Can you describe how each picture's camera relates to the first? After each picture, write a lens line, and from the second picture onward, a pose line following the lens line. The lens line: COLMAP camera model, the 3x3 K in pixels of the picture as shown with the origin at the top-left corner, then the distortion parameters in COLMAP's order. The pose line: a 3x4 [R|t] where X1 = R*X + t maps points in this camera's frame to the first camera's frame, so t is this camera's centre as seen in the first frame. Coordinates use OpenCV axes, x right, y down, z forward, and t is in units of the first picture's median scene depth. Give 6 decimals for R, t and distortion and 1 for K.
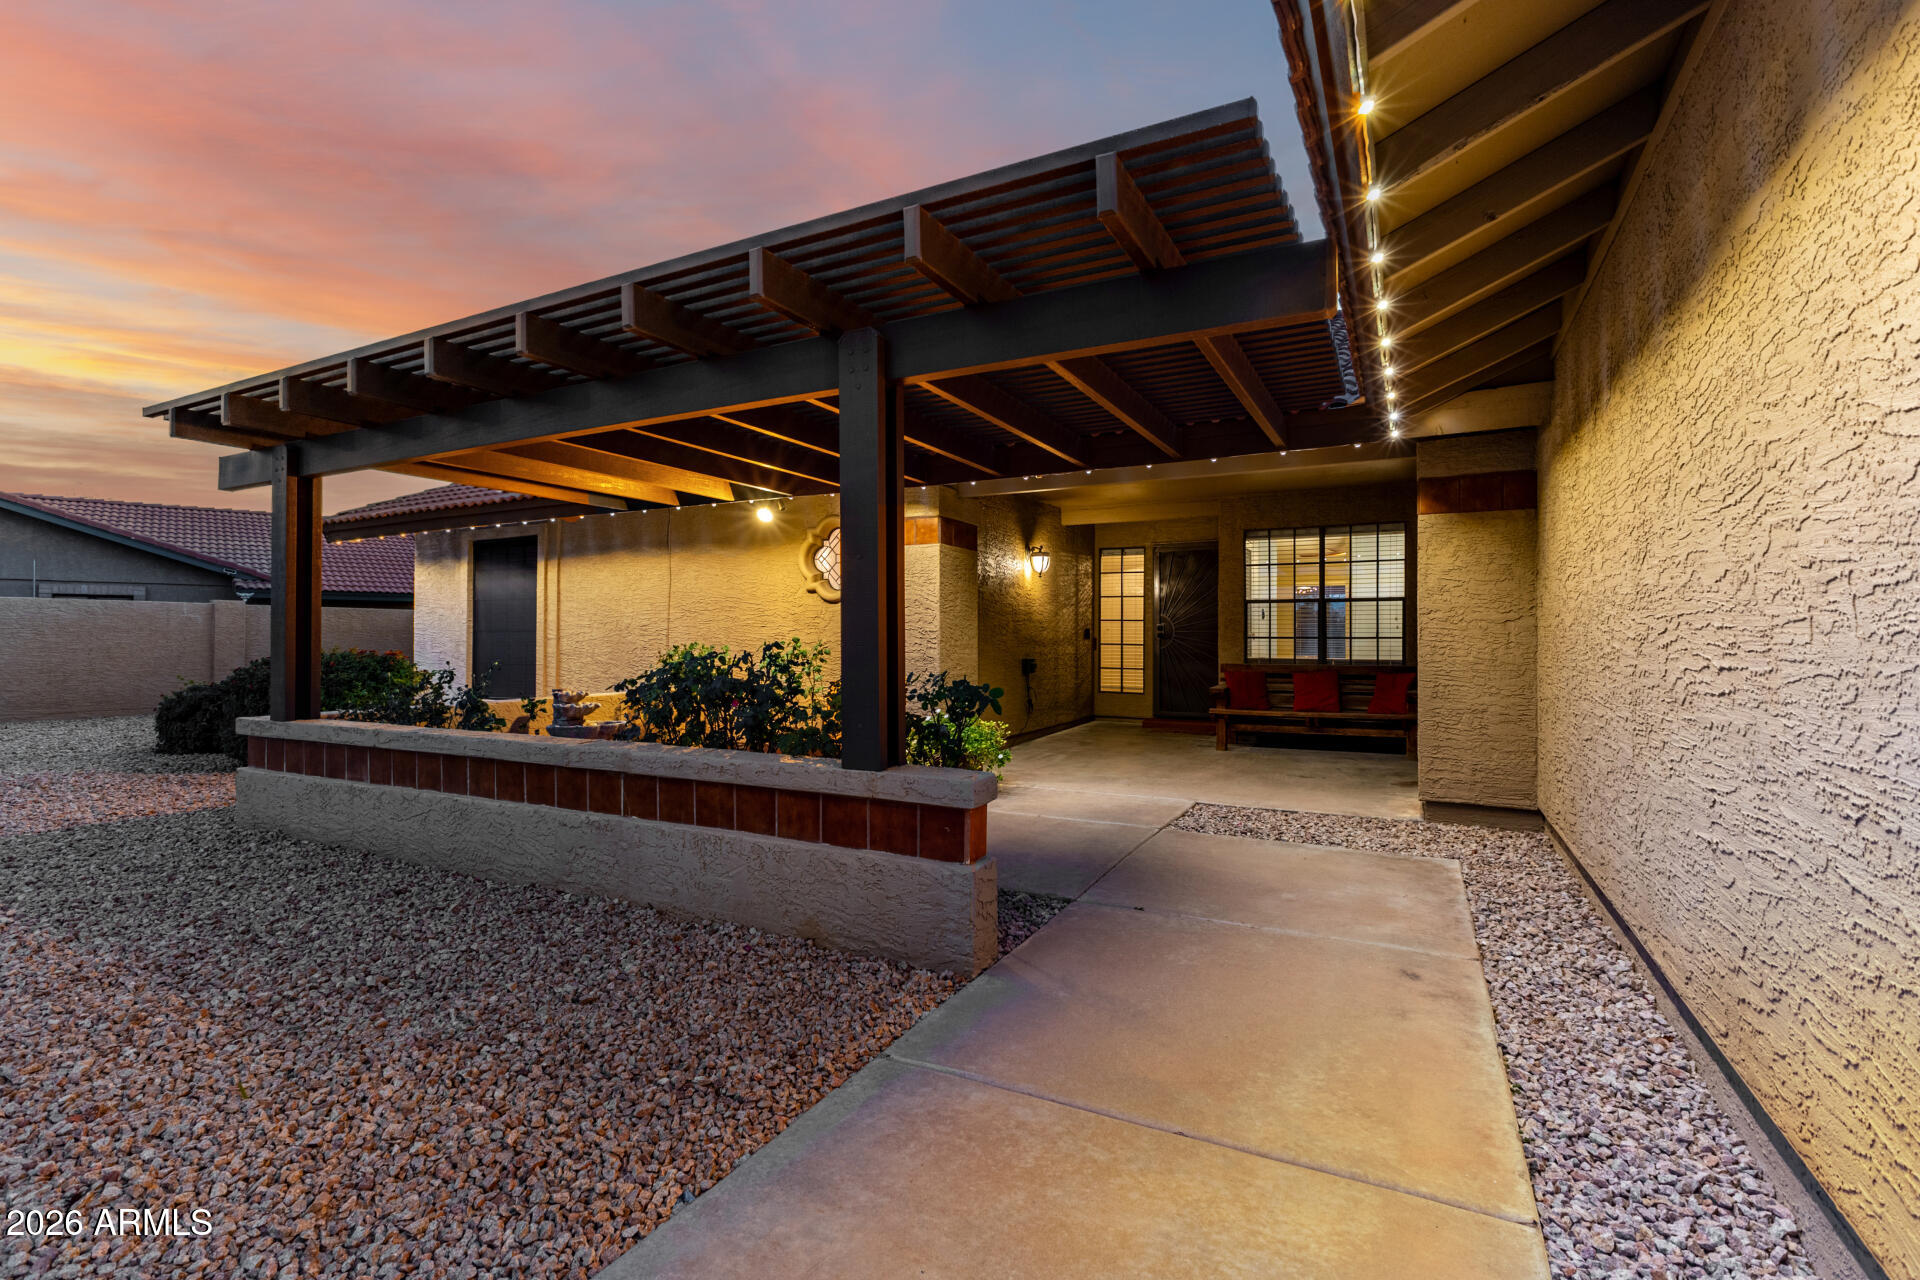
lens RADIAL K [[874.0, 0, 960.0], [0, 874.0, 640.0], [0, 0, 1]] dist [0.001970, 0.000066]
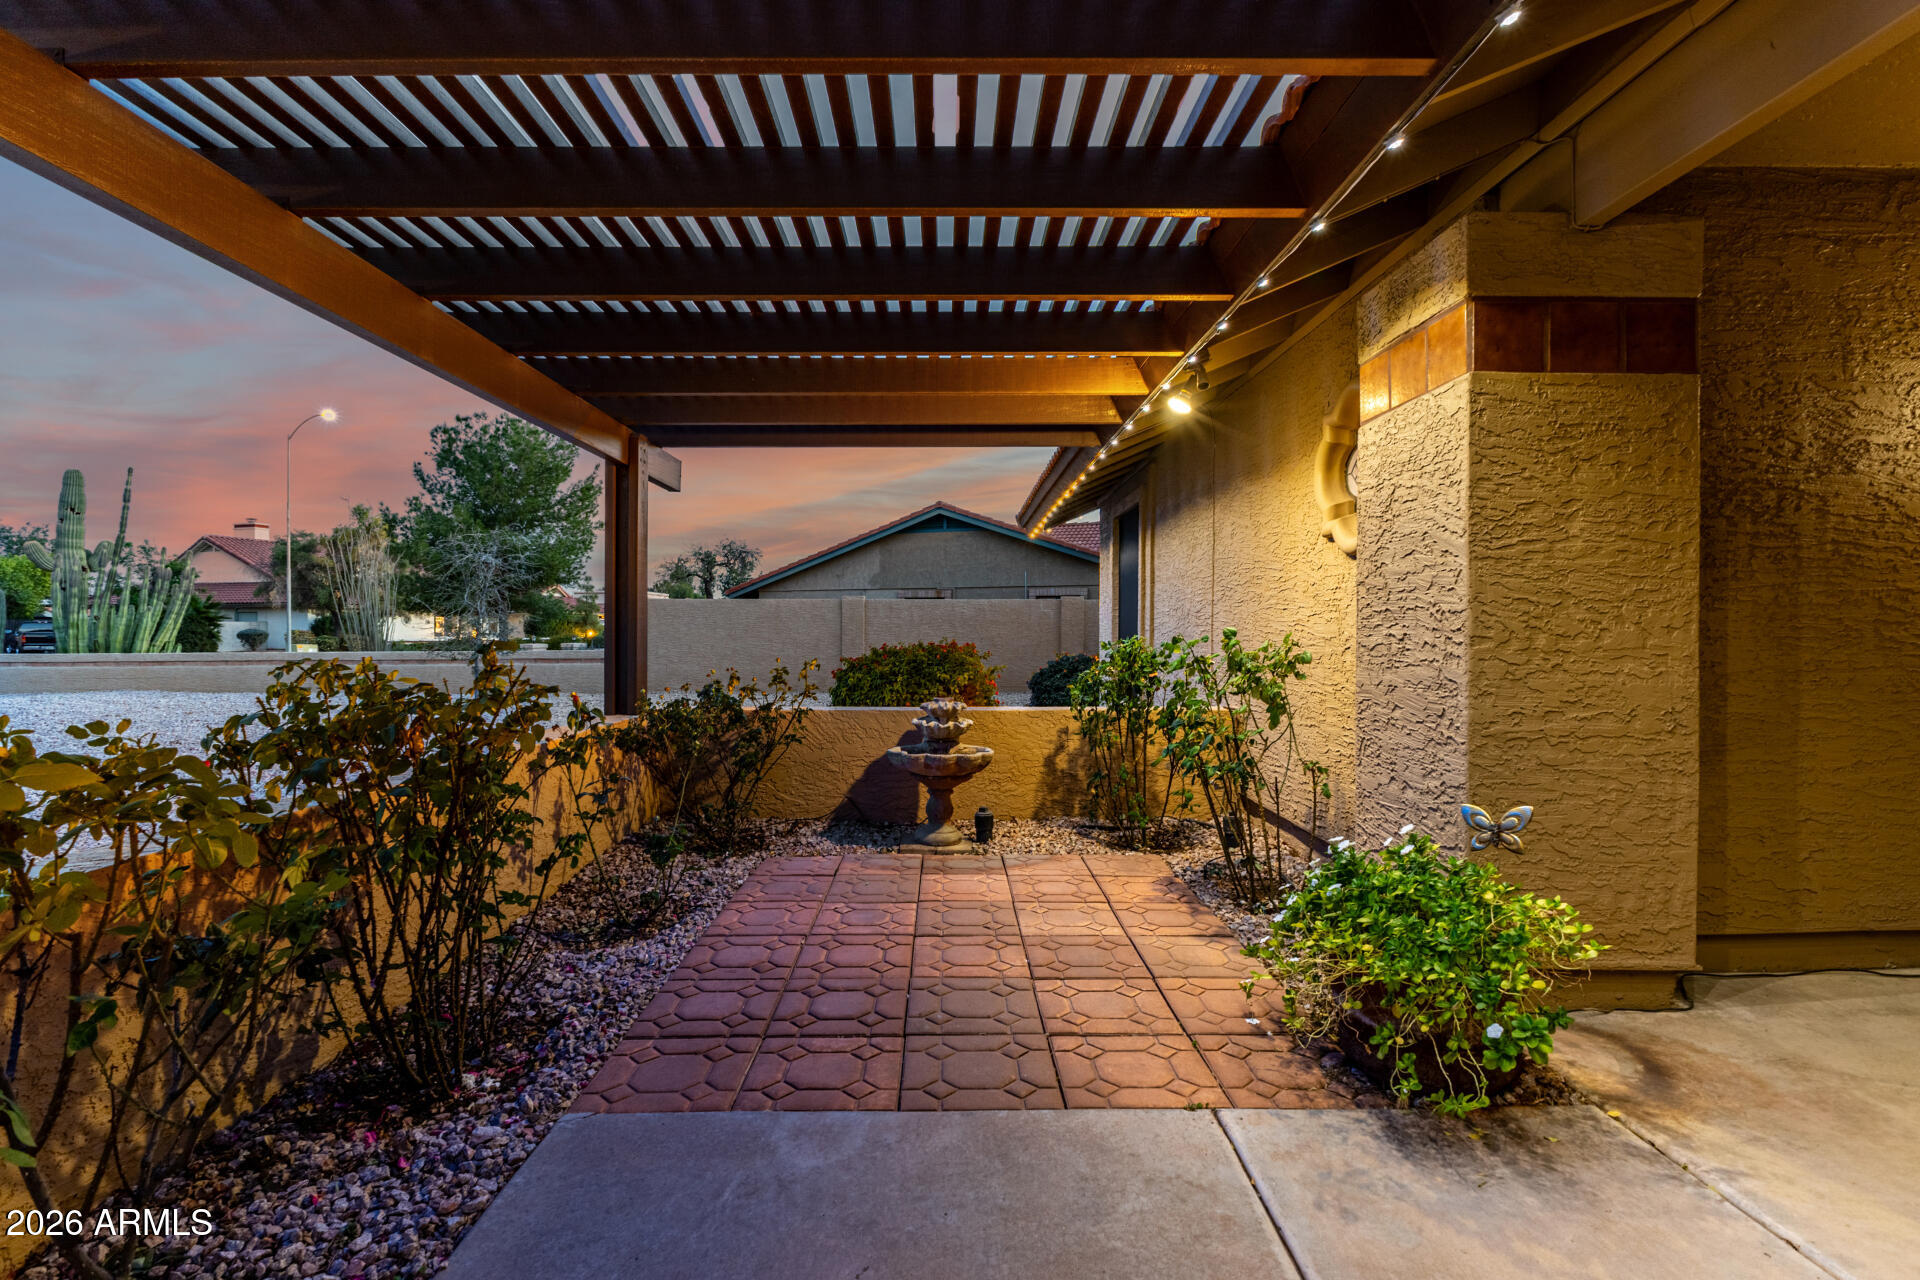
lens RADIAL K [[874.0, 0, 960.0], [0, 874.0, 640.0], [0, 0, 1]] dist [0.001970, 0.000066]
pose [[0.466879, 0.009186, -0.884273, 0.181347], [0.001945, 0.999933, 0.011414, -0.002241], [0.884319, -0.007049, 0.466830, 0.571572]]
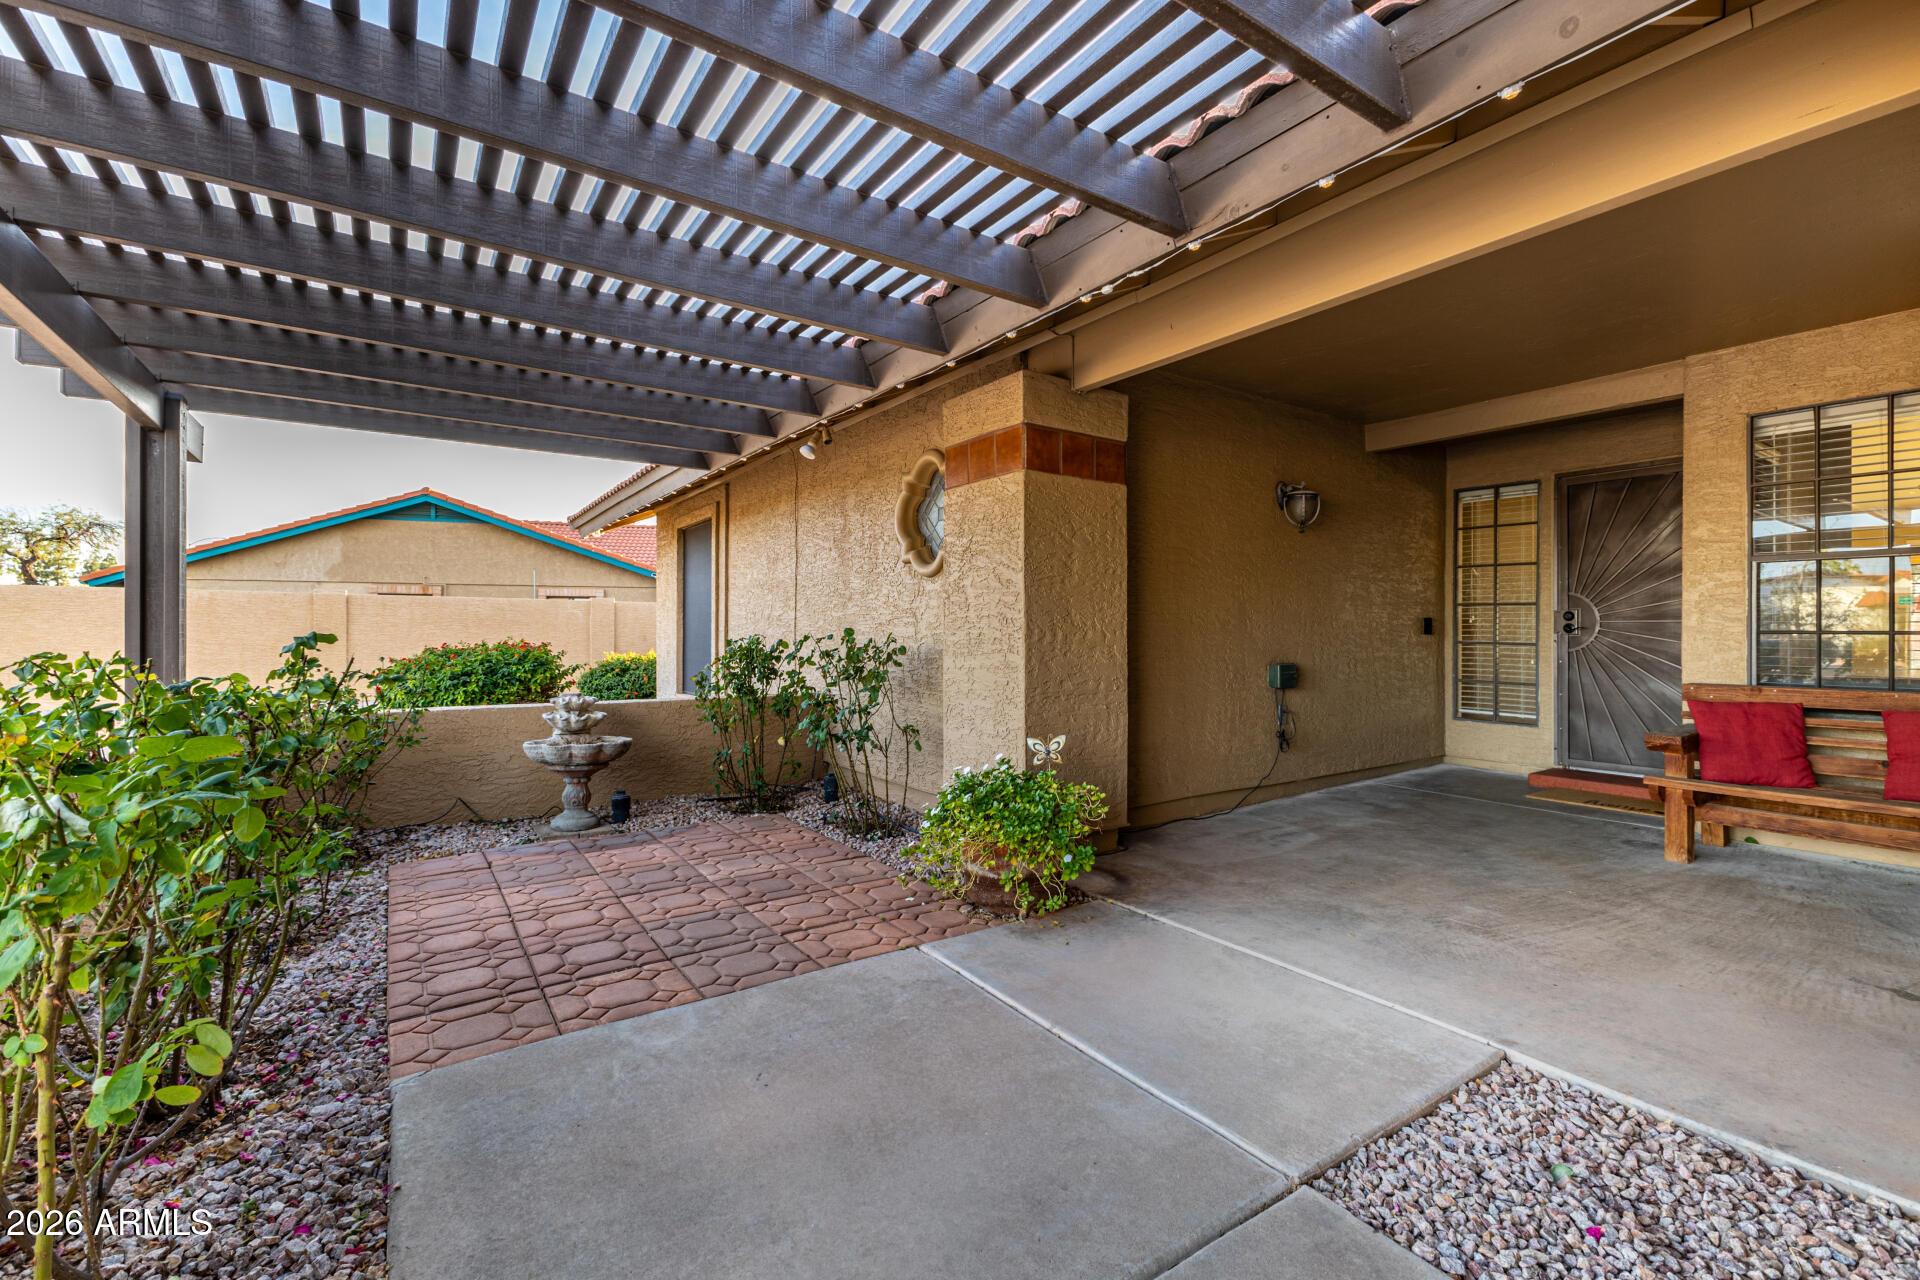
lens RADIAL K [[821.7, 0, 970.5], [0, 821.7, 631.5], [0, 0, 1]] dist [0.022222, 0.000090]
pose [[0.885509, 0.002731, -0.464615, 0.180407], [-0.004427, 0.999987, -0.002560, 0.000402], [0.464602, 0.004323, 0.885509, 0.435662]]
